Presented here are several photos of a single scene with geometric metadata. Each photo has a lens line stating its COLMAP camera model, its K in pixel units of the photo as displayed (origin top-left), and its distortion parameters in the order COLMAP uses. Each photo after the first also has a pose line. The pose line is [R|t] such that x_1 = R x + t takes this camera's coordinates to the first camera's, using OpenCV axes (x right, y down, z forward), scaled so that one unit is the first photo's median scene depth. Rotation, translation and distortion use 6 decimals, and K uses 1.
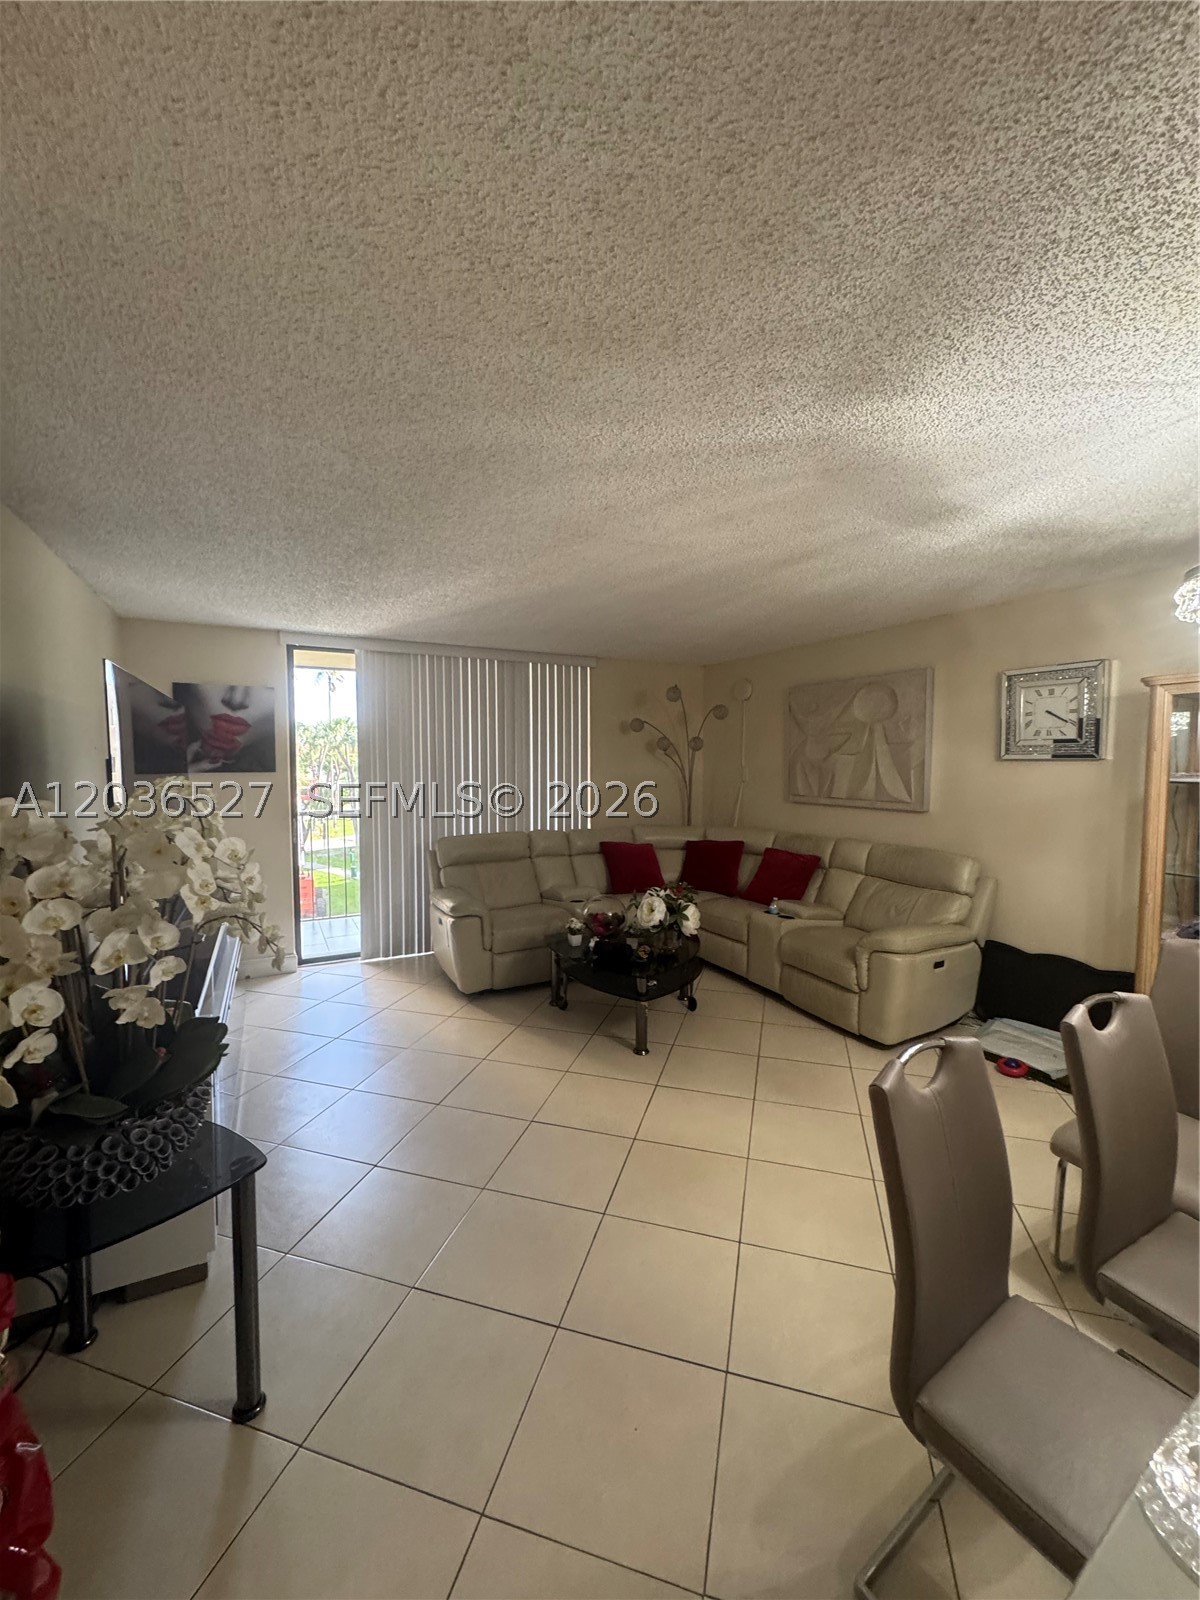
lens RADIAL K [[637.4, 0, 602.4], [0, 637.4, 798.9], [0, 0, 1]] dist [-0.001136, -0.000026]
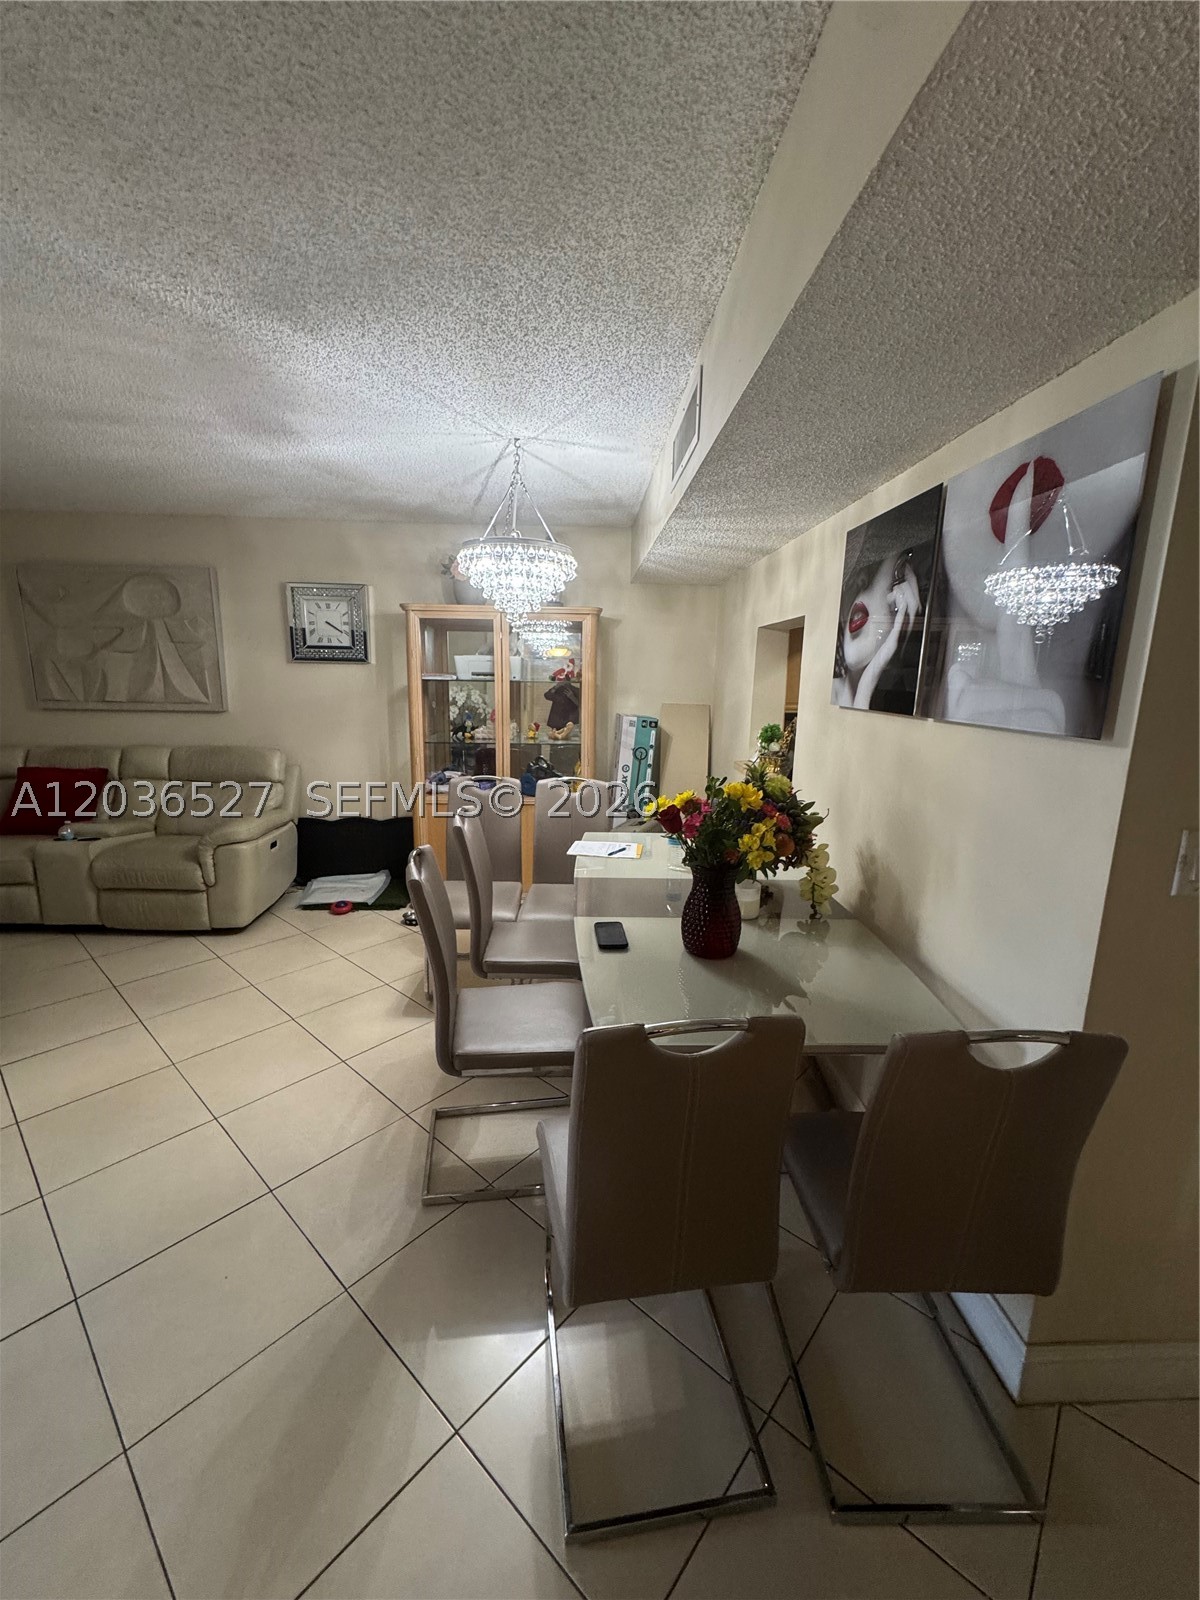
lens RADIAL K [[637.4, 0, 596.4], [0, 637.4, 799.4], [0, 0, 1]] dist [-0.001136, -0.000026]
pose [[0.430137, -0.164011, 0.887740, -0.181461], [0.033901, 0.985599, 0.165665, 0.010059], [-0.902127, -0.041163, 0.429503, -0.001251]]
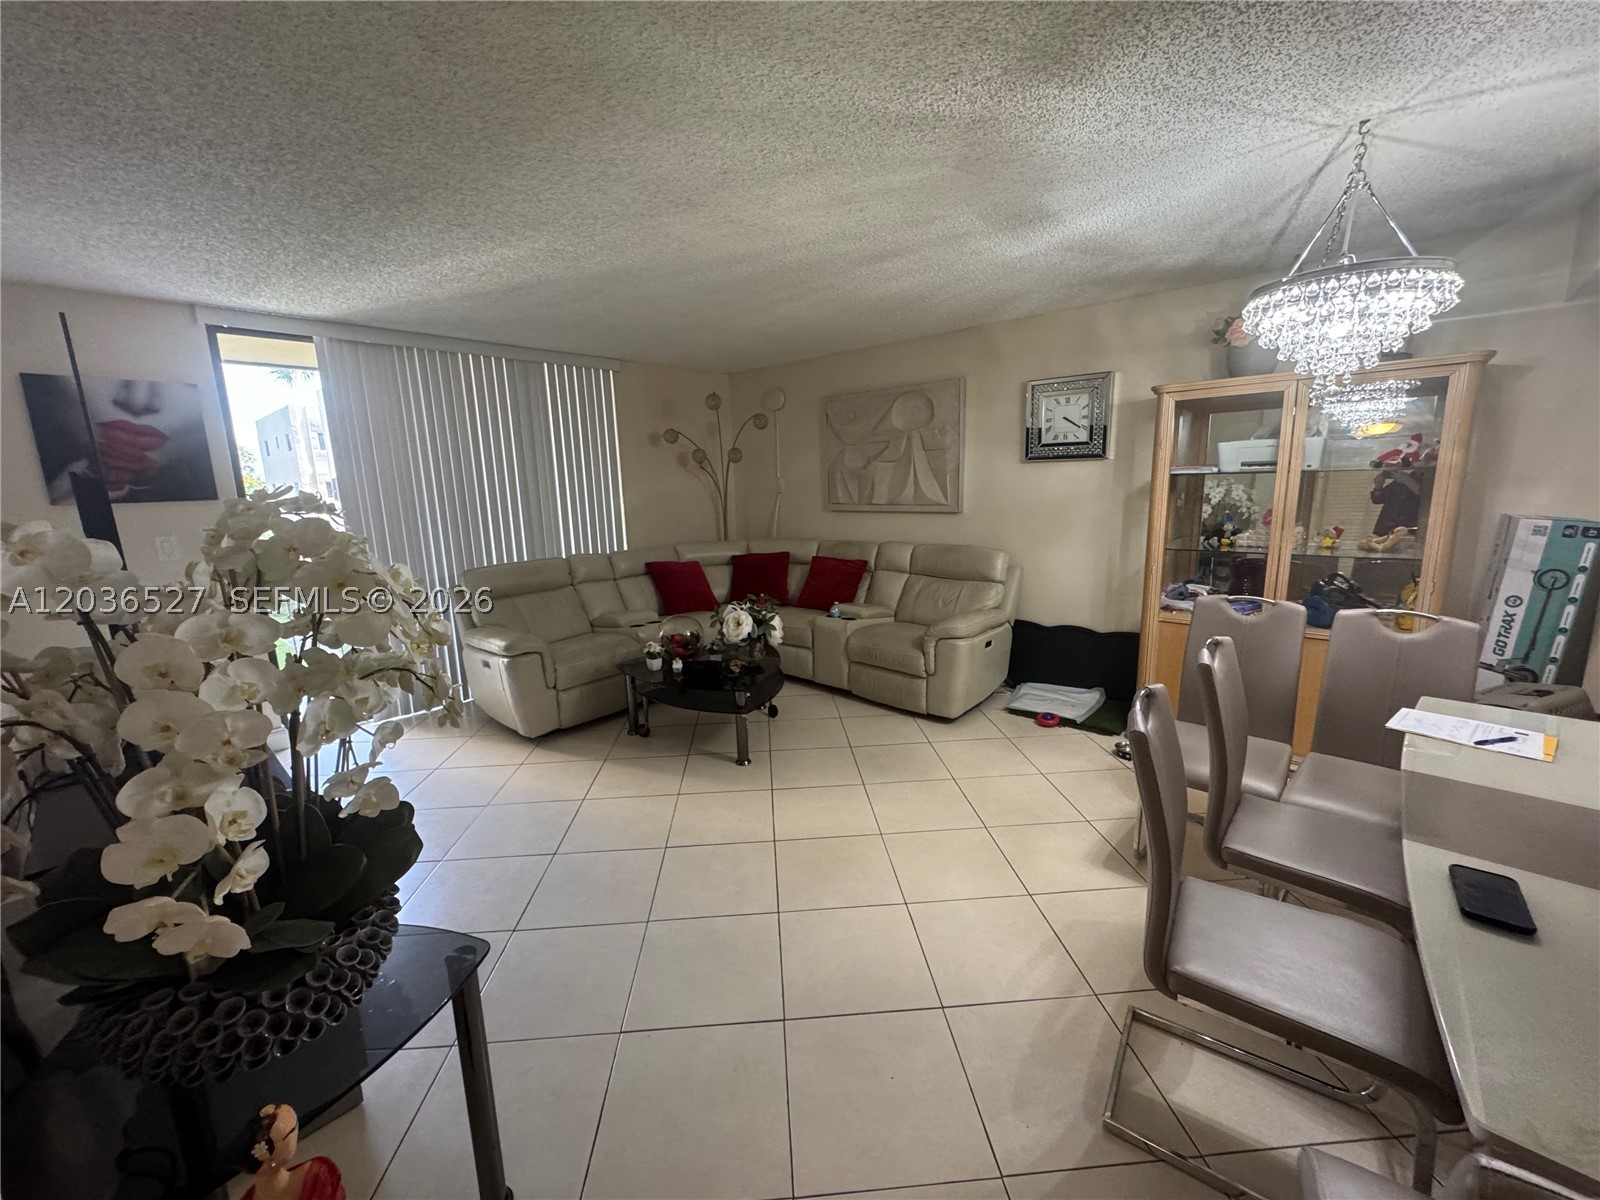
lens RADIAL K [[637.4, 0, 801.6], [0, 637.4, 599.5], [0, 0, 1]] dist [-0.001136, -0.000026]
pose [[0.937889, -0.091667, 0.334608, -0.137245], [0.048960, 0.989782, 0.133921, 0.008567], [-0.343465, -0.109221, 0.932793, 0.044401]]
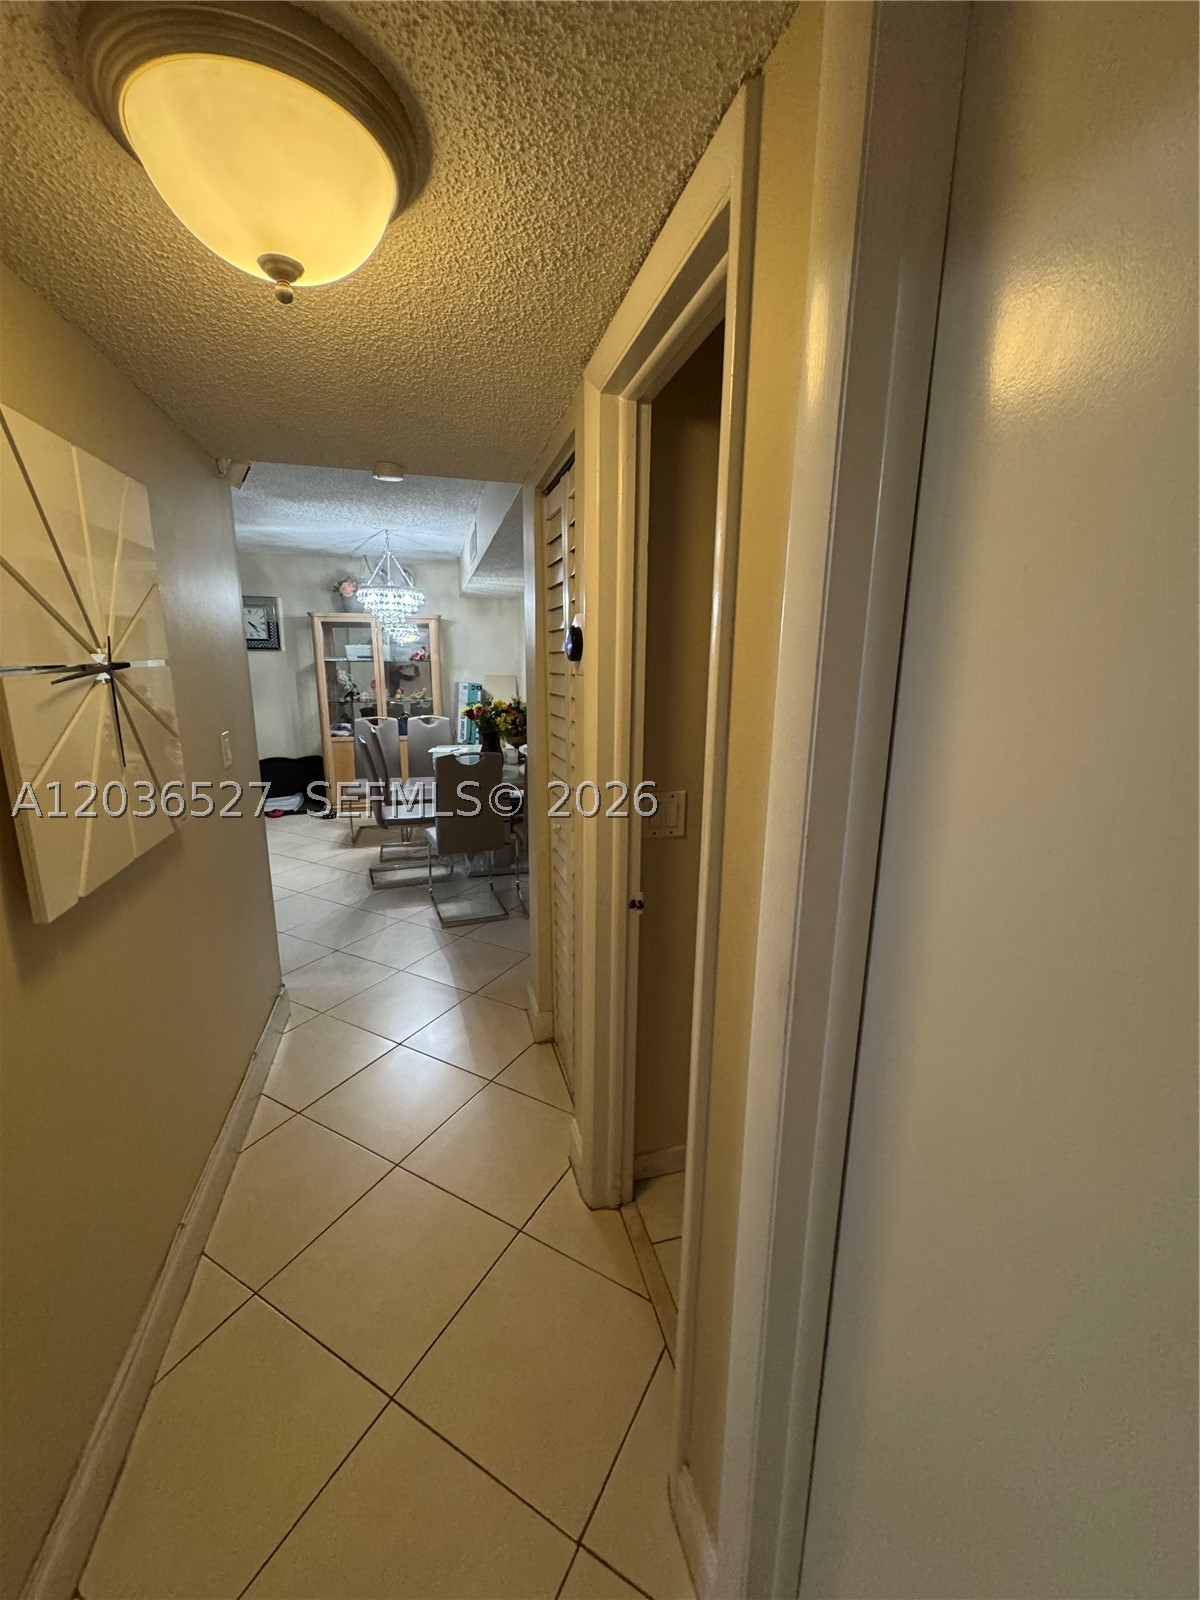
lens RADIAL K [[637.4, 0, 594.0], [0, 637.4, 801.2], [0, 0, 1]] dist [-0.001136, -0.000026]
pose [[0.220970, -0.210363, 0.952323, -0.749908], [0.048657, 0.977623, 0.204661, 0.028228], [-0.974066, 0.001113, 0.226261, -0.288630]]
